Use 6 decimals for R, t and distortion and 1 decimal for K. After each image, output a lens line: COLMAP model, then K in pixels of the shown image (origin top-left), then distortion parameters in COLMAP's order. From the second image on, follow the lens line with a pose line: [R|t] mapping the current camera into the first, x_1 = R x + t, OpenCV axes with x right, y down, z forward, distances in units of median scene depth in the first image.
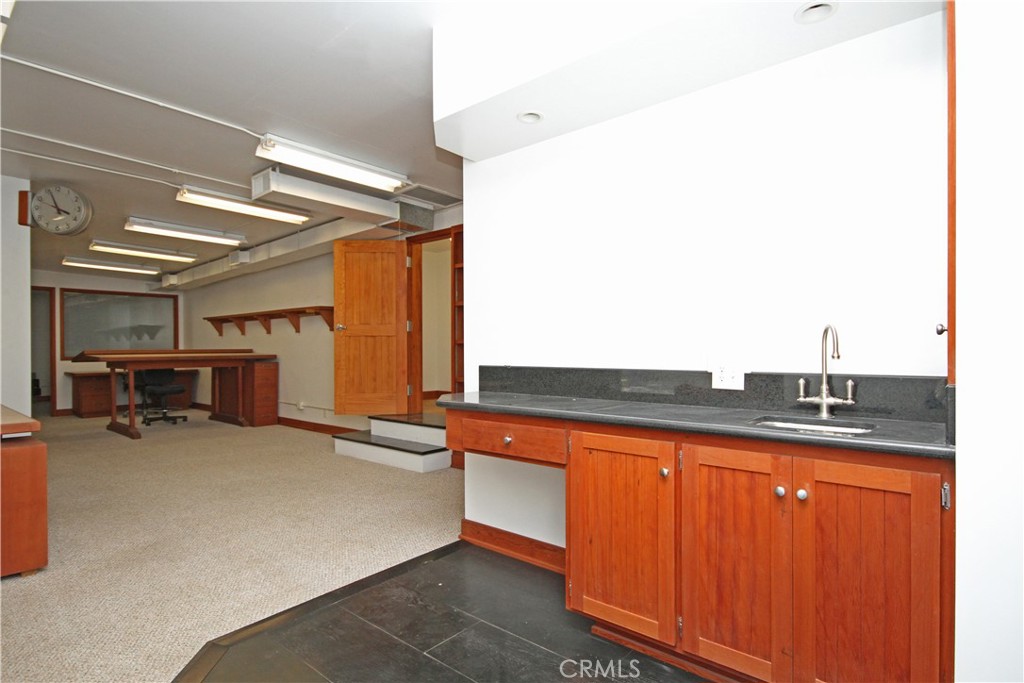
lens RADIAL K [[502.3, 0, 510.7], [0, 502.3, 348.1], [0, 0, 1]] dist [-0.000656, 0.000318]
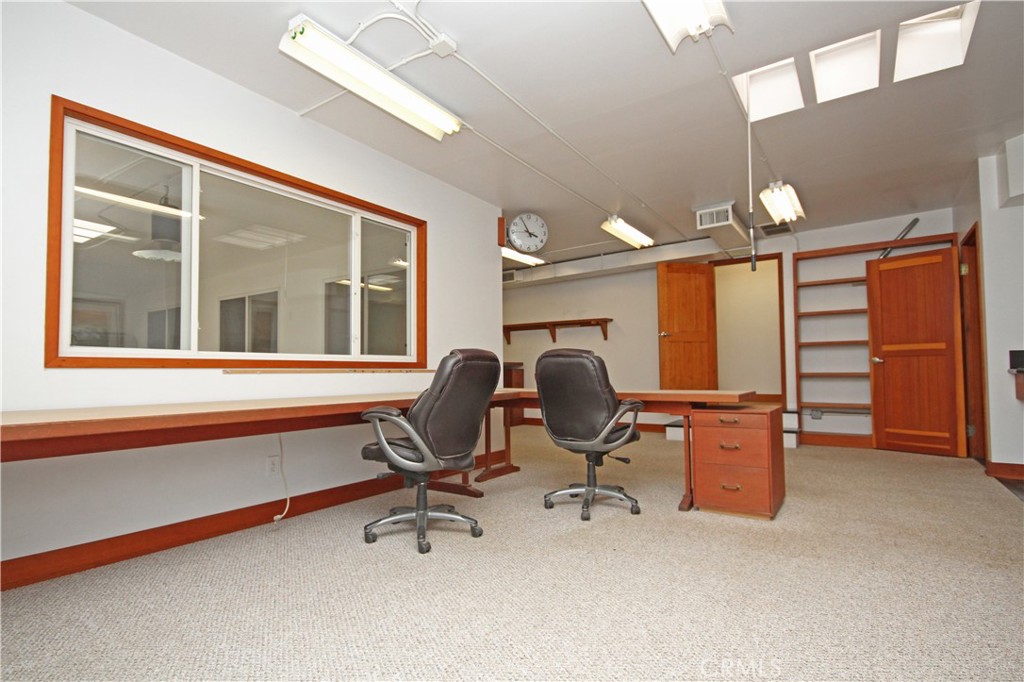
lens RADIAL K [[475.3, 0, 515.4], [0, 475.3, 345.0], [0, 0, 1]] dist [0.000596, 0.000305]
pose [[0.995423, -0.002791, 0.095526, -0.971230], [0.007732, 0.998649, -0.051391, 0.048394], [-0.095253, 0.051894, 0.994100, -0.116264]]
